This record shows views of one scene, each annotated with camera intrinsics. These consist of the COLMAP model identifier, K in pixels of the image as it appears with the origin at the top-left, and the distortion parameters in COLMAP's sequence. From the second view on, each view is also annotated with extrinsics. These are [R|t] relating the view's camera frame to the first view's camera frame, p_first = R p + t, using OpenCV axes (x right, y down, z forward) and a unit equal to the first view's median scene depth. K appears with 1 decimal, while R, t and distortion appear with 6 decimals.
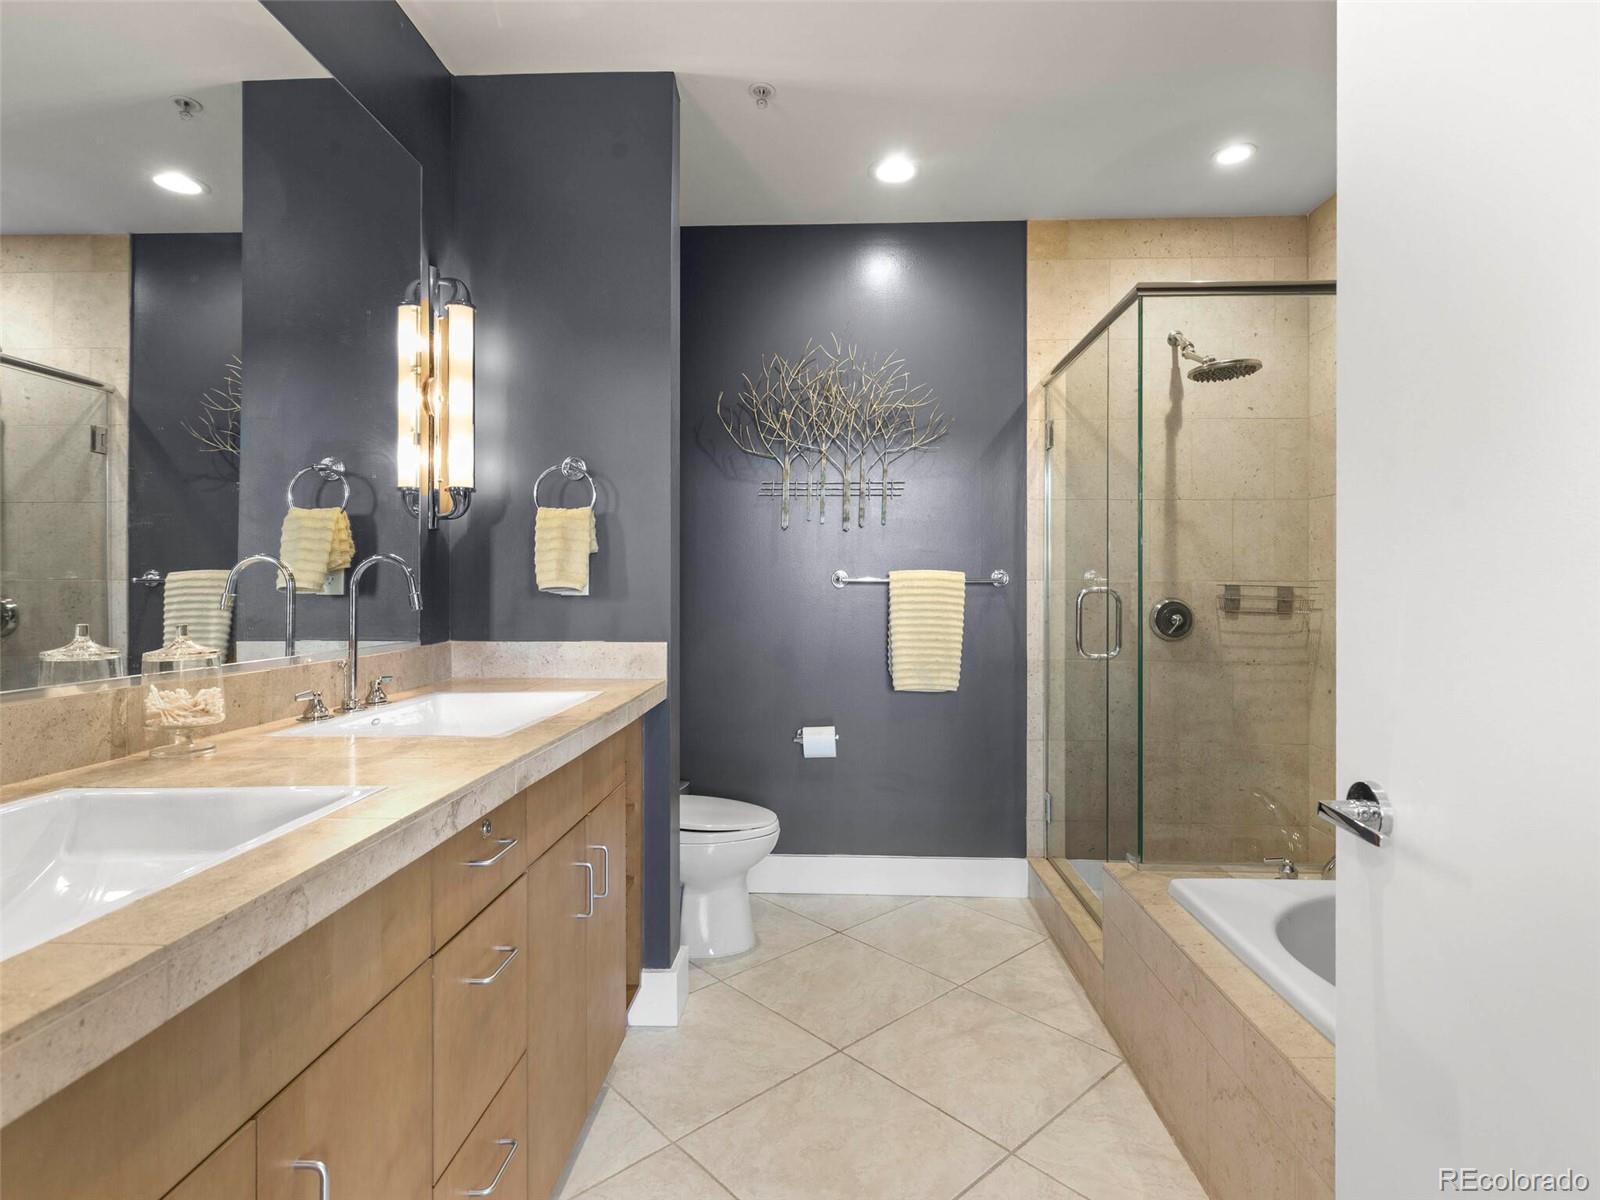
lens RADIAL K [[804.9, 0, 801.0], [0, 804.9, 596.1], [0, 0, 1]] dist [0.005596, -0.001656]
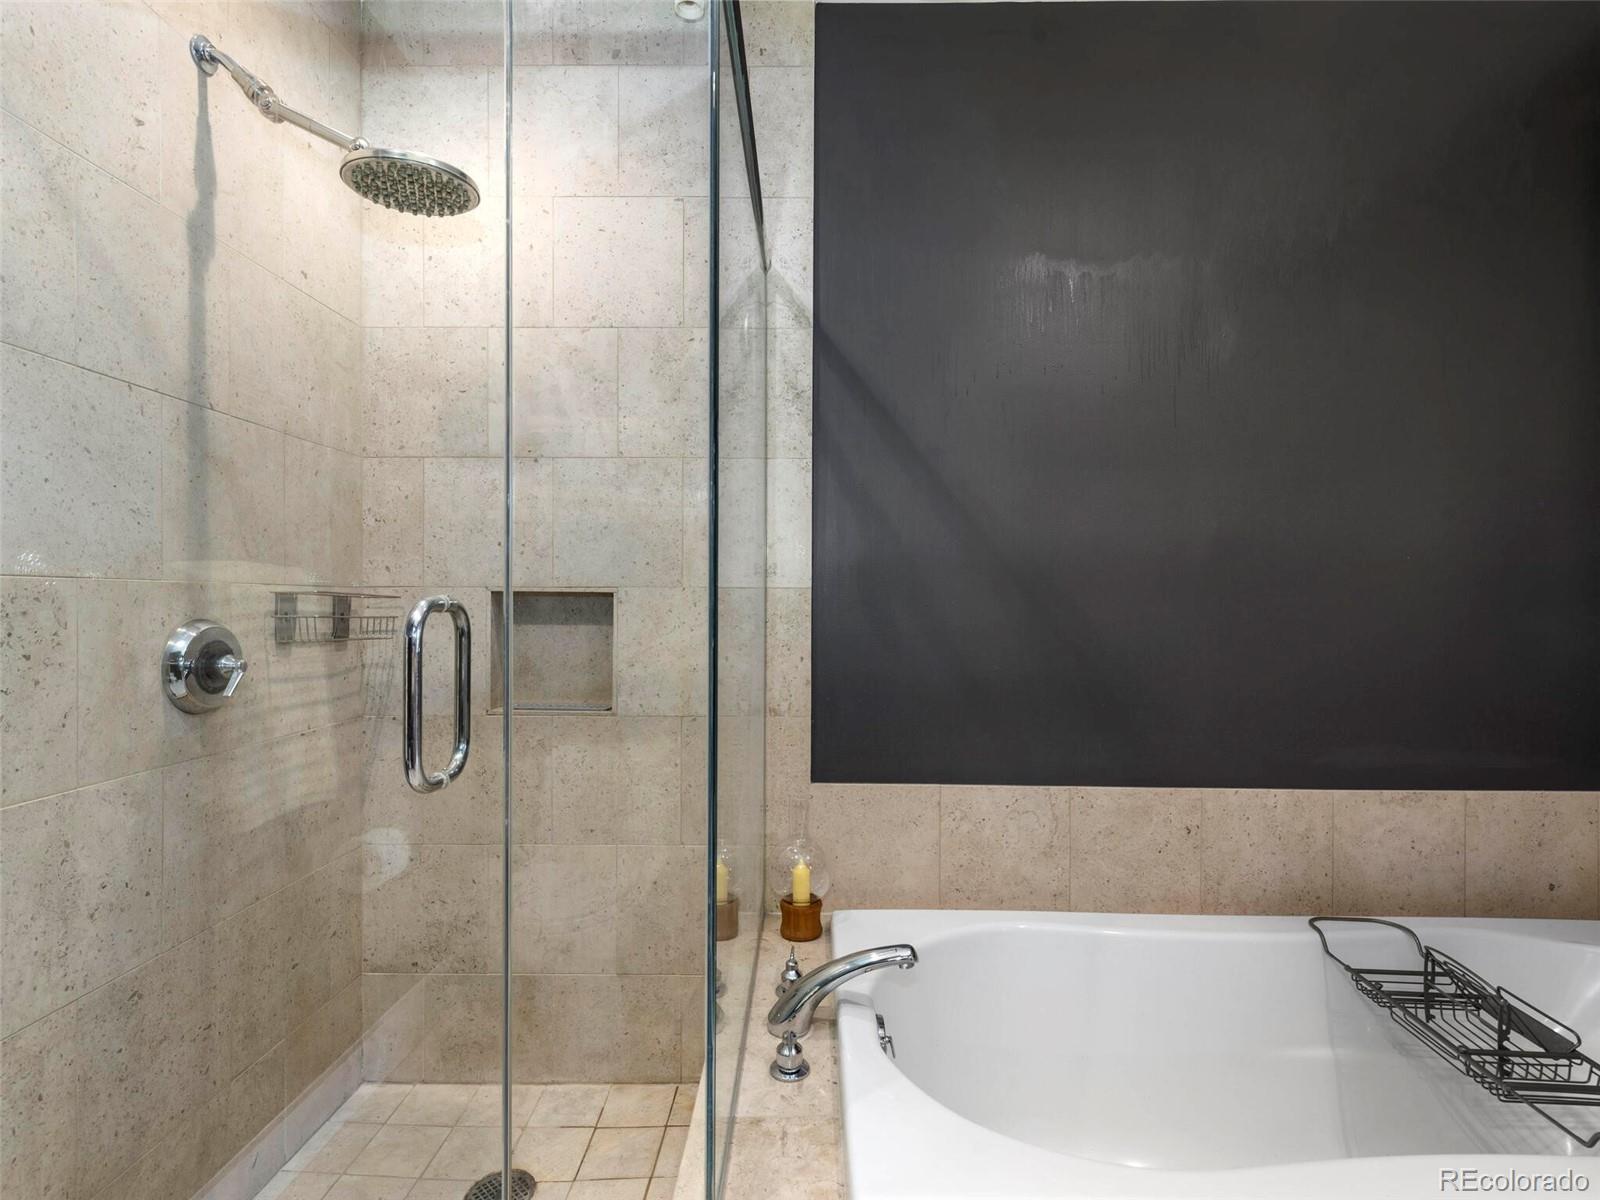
lens RADIAL K [[804.9, 0, 793.5], [0, 804.9, 601.8], [0, 0, 1]] dist [0.005596, -0.001656]
pose [[-0.021478, -0.008913, 0.999730, -0.006916], [-0.006270, 0.999942, 0.008781, -0.014323], [-0.999750, -0.006080, -0.021533, 0.674450]]
